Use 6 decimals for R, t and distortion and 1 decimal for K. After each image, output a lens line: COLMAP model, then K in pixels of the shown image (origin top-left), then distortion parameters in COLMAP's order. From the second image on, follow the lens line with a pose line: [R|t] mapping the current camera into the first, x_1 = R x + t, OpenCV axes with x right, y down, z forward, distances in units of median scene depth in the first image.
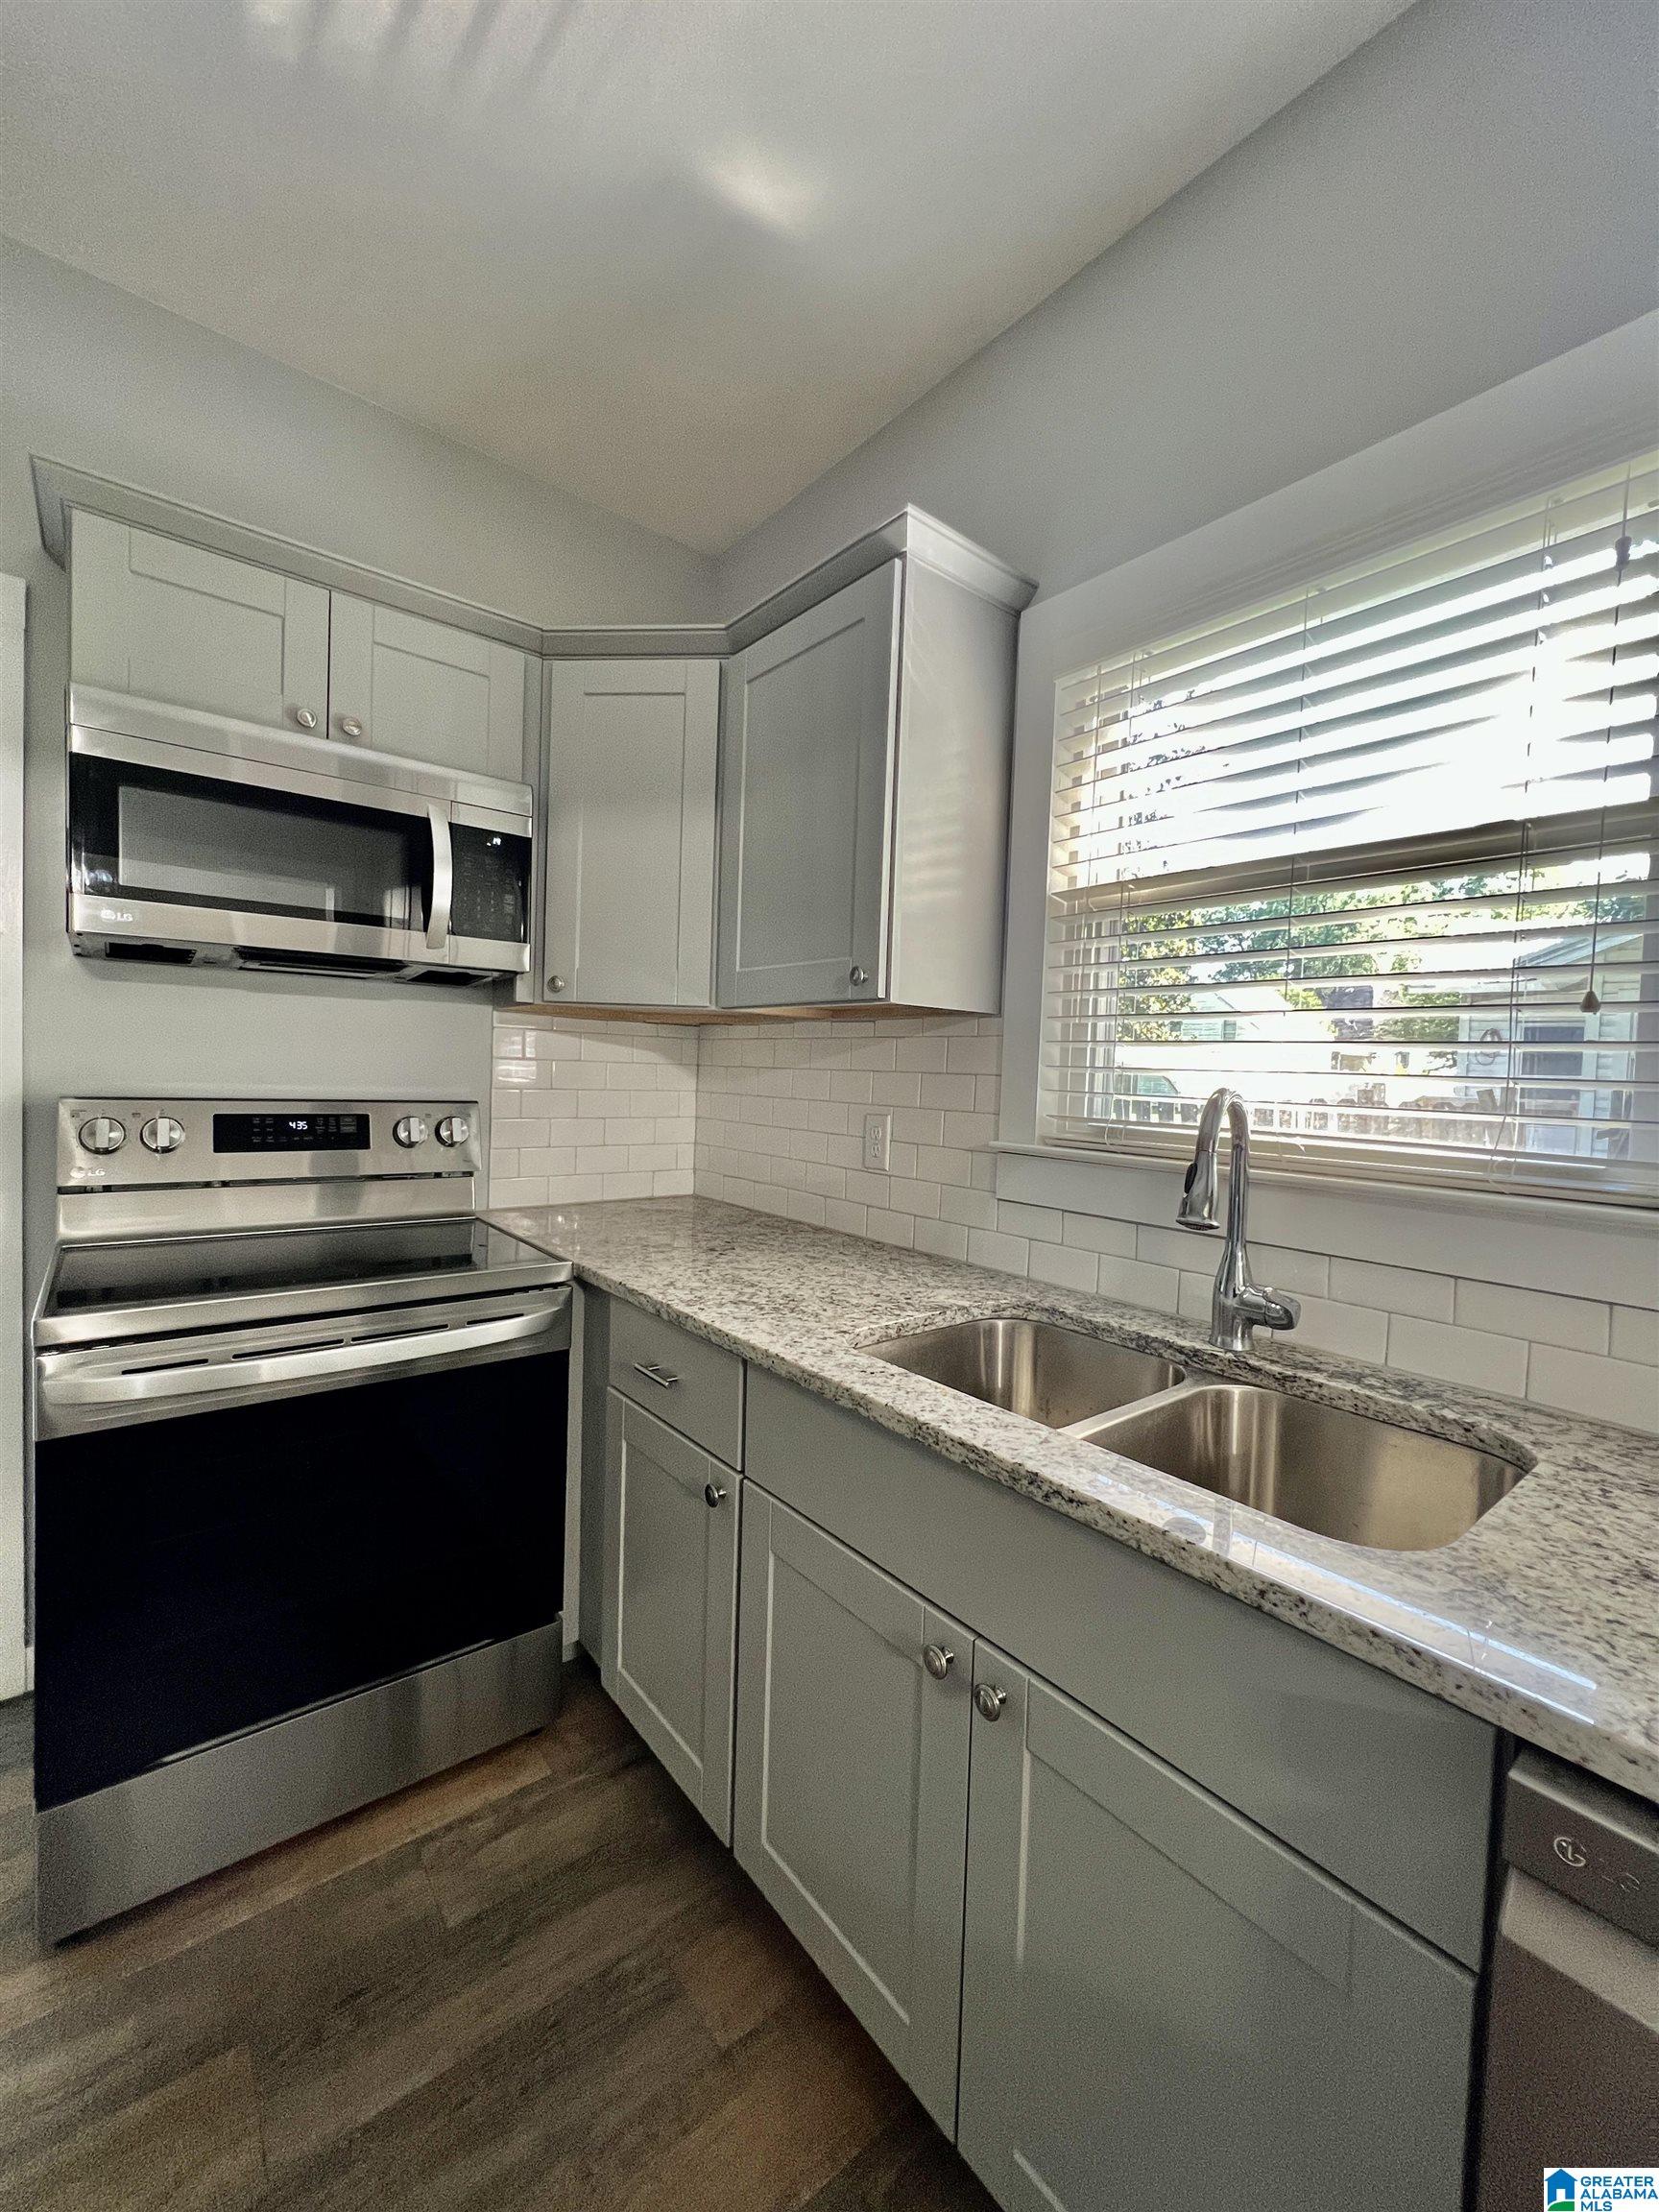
lens RADIAL K [[887.0, 0, 834.9], [0, 887.0, 1101.5], [0, 0, 1]] dist [-0.011040, 0.001465]
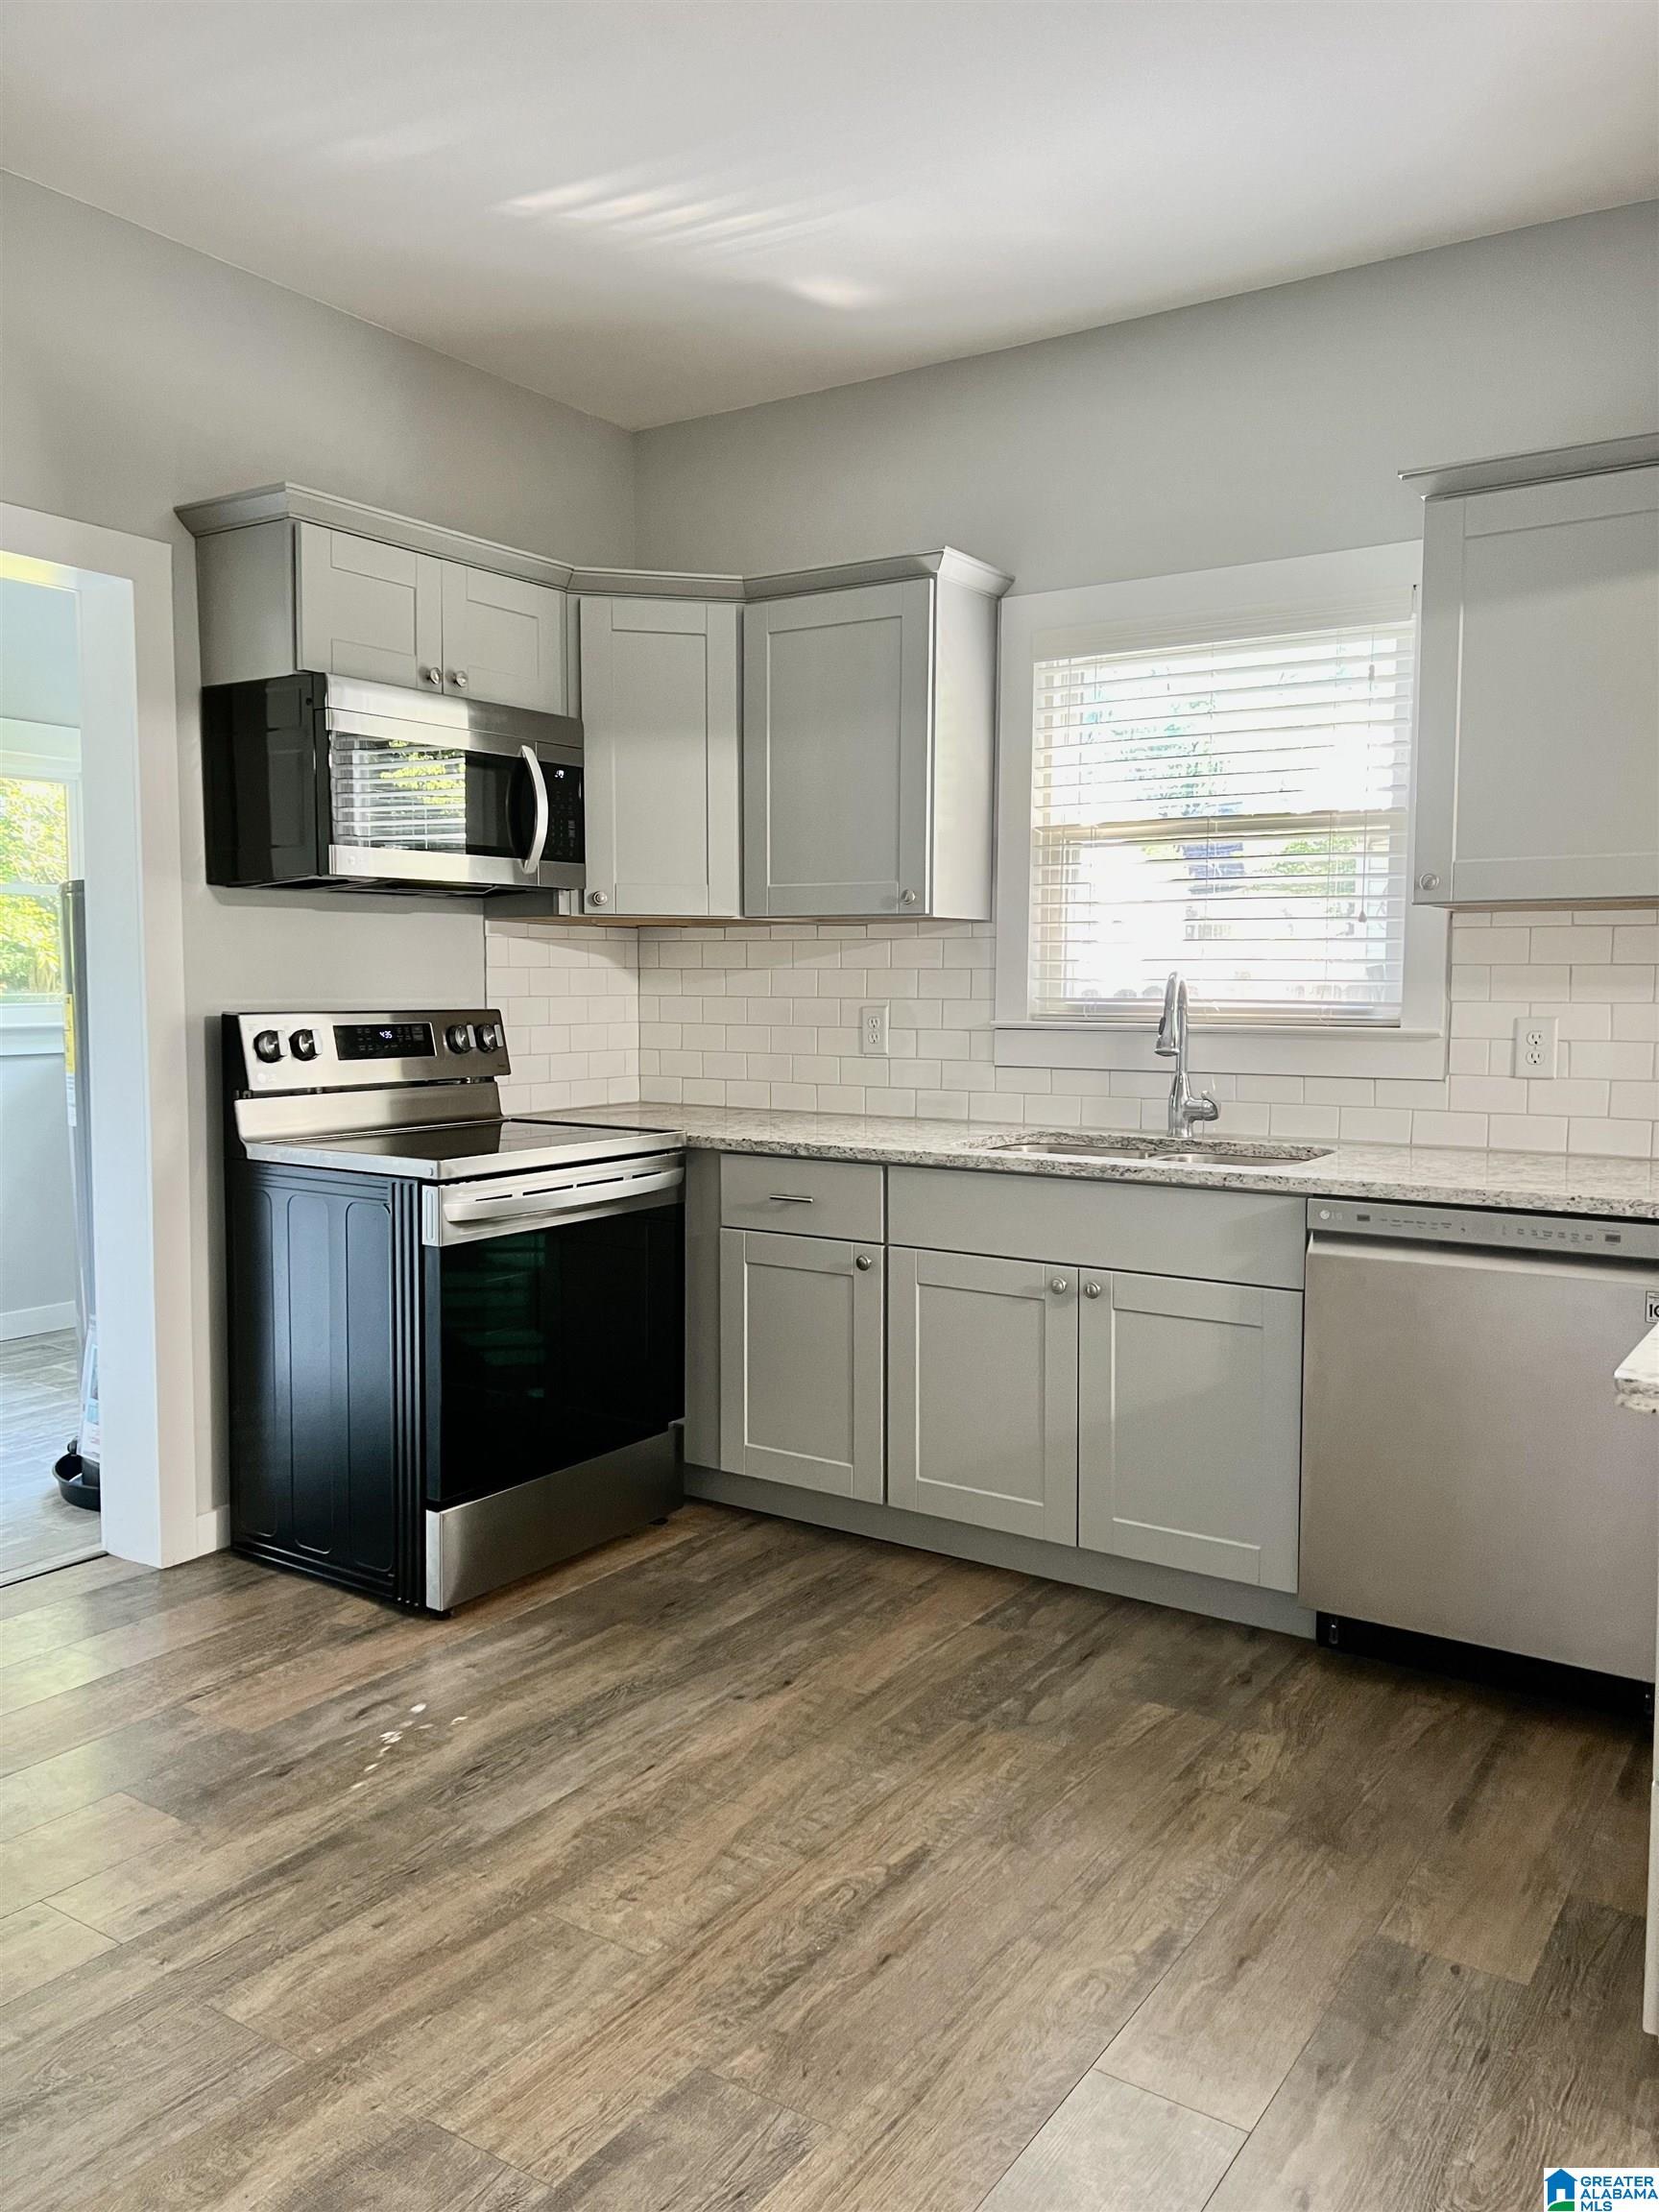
lens RADIAL K [[1651.2, 0, 825.9], [0, 1651.2, 1111.3], [0, 0, 1]] dist [0.045494, -0.057331]
pose [[0.956249, -0.056759, 0.286994, -0.758893], [0.040893, 0.997301, 0.060986, 0.020592], [-0.289681, -0.046582, 0.955989, -1.237409]]
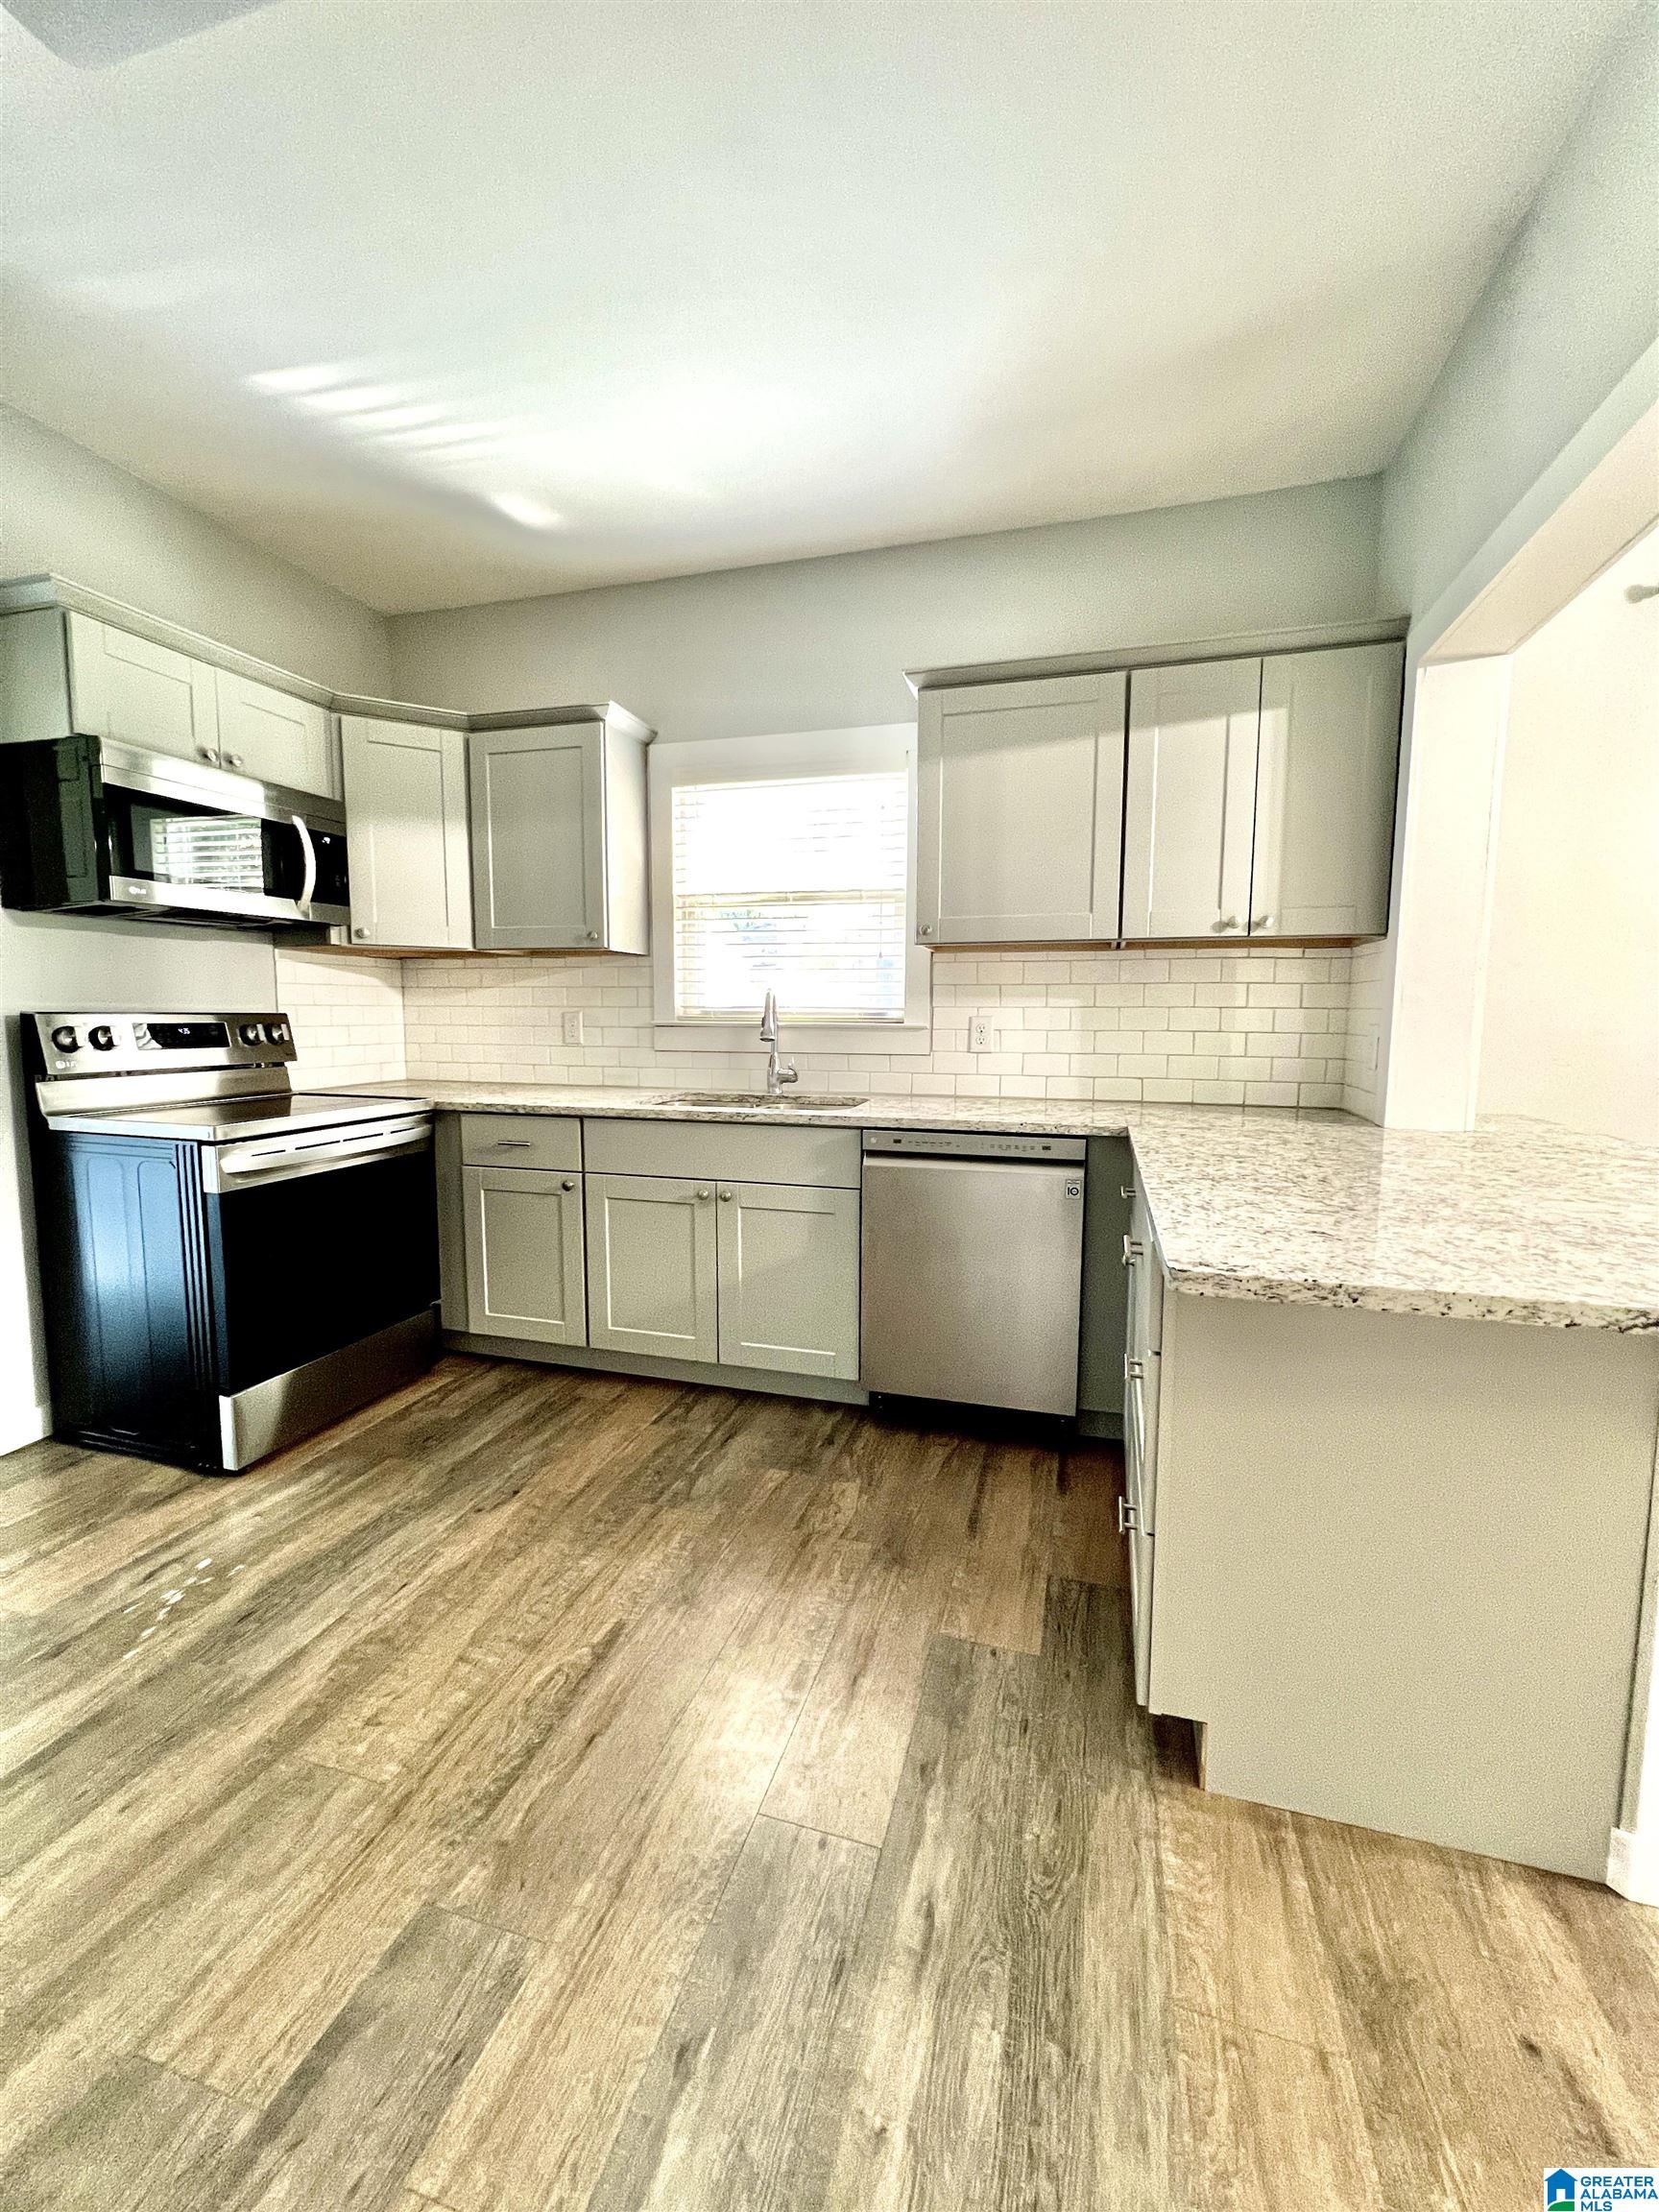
lens RADIAL K [[884.5, 0, 833.8], [0, 884.5, 1105.0], [0, 0, 1]] dist [-0.003006, 0.000526]
pose [[0.823489, -0.090143, 0.560125, -0.617434], [0.042323, 0.994306, 0.097795, 0.056389], [-0.565752, -0.056827, 0.822615, -0.867586]]
